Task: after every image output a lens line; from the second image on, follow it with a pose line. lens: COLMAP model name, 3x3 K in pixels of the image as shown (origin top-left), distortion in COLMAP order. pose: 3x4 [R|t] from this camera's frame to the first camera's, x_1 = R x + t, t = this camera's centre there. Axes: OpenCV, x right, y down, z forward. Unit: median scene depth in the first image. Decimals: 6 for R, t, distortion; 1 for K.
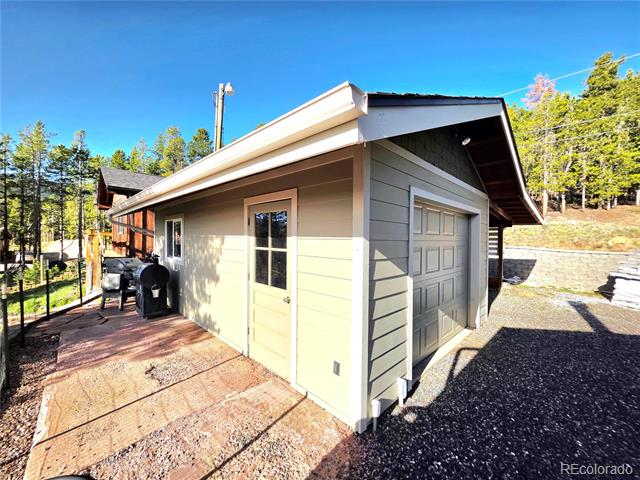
lens RADIAL K [[255.9, 0, 316.1], [0, 255.9, 240.6], [0, 0, 1]] dist [-0.000510, -0.000079]
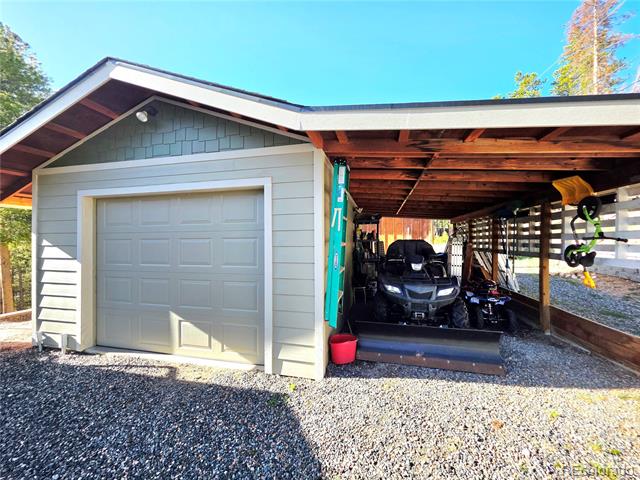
lens RADIAL K [[255.9, 0, 316.1], [0, 255.9, 240.6], [0, 0, 1]] dist [-0.000510, -0.000079]
pose [[0.543405, -0.015256, -0.839332, 1.492682], [-0.008174, 0.999691, -0.023463, 0.040726], [0.839431, 0.019610, 0.543112, 0.934129]]
